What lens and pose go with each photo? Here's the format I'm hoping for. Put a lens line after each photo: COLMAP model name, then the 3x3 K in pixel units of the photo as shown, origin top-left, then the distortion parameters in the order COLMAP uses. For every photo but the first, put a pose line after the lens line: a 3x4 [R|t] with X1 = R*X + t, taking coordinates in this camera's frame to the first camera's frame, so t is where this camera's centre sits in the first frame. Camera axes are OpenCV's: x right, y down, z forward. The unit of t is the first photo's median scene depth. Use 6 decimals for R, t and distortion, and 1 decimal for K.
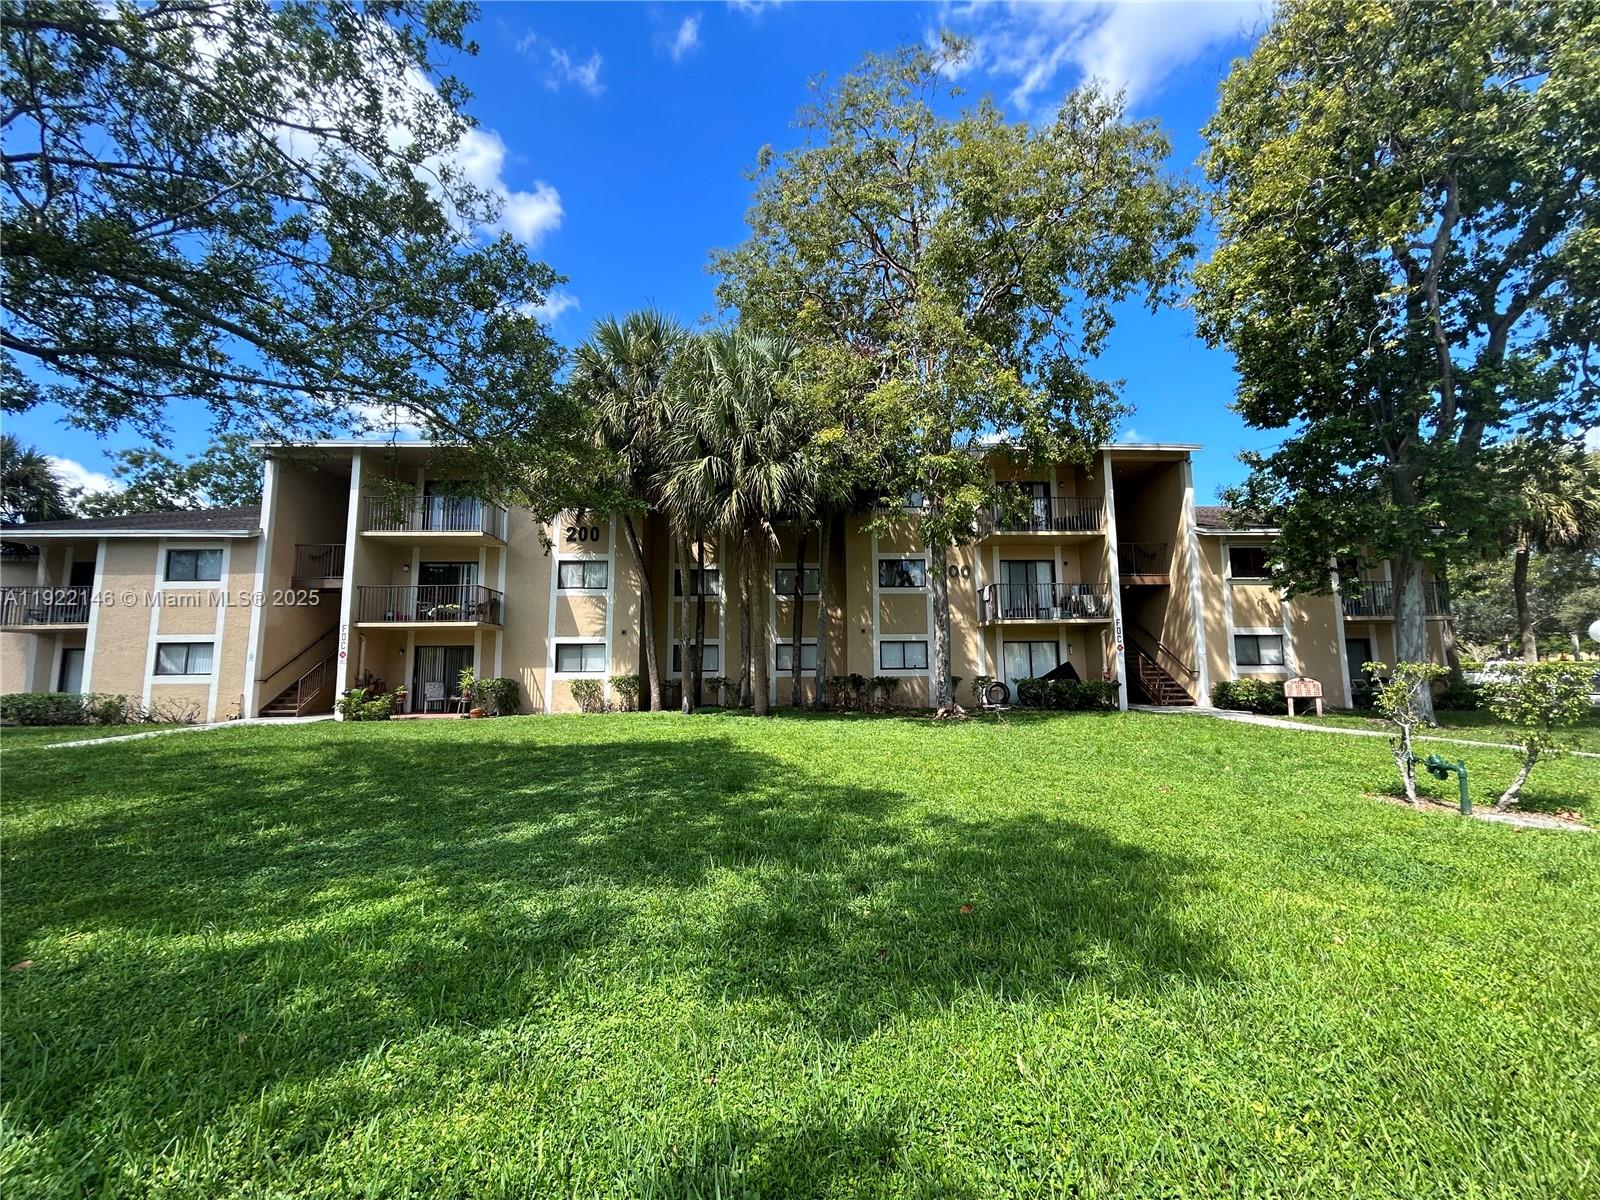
lens RADIAL K [[647.5, 0, 801.7], [0, 647.5, 596.9], [0, 0, 1]] dist [-0.001302, 0.000156]
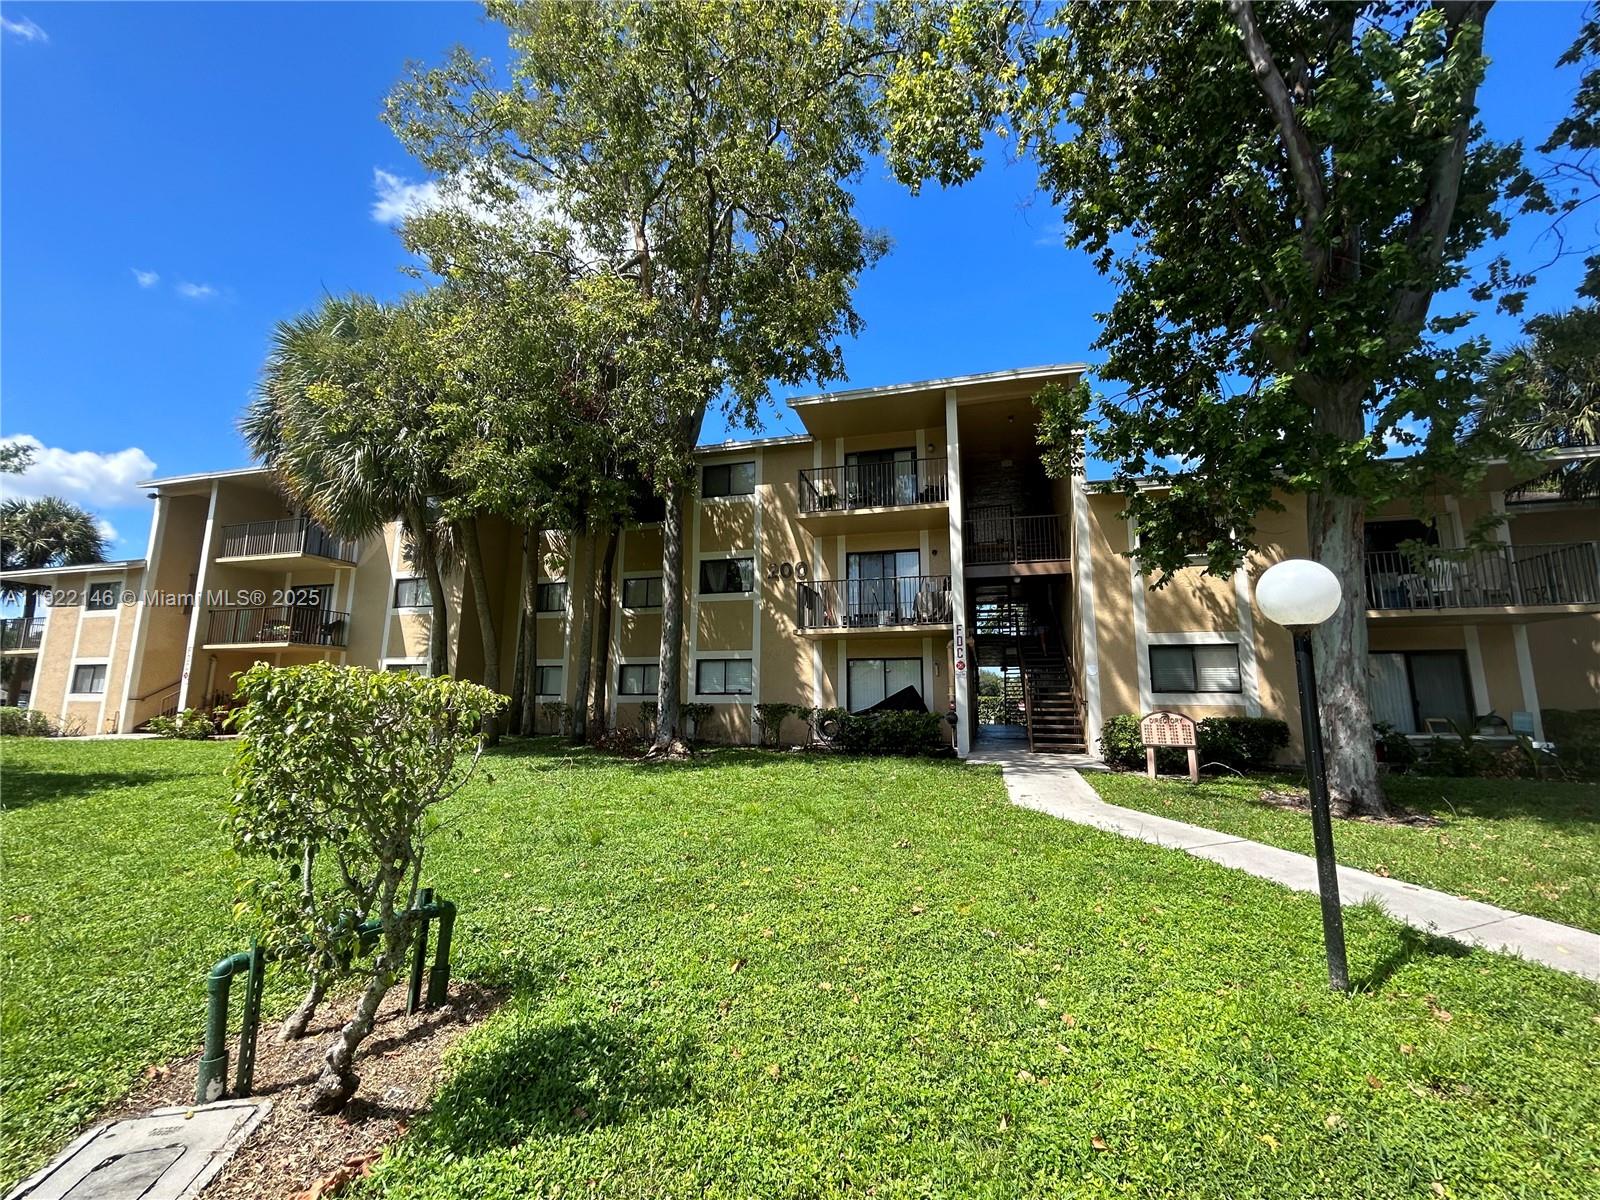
lens RADIAL K [[647.5, 0, 811.1], [0, 647.5, 604.5], [0, 0, 1]] dist [-0.001302, 0.000156]
pose [[0.953964, -0.032920, -0.298108, 0.536443], [0.022931, 0.999054, -0.036943, 0.033835], [0.299042, 0.028407, 0.953817, 0.279128]]
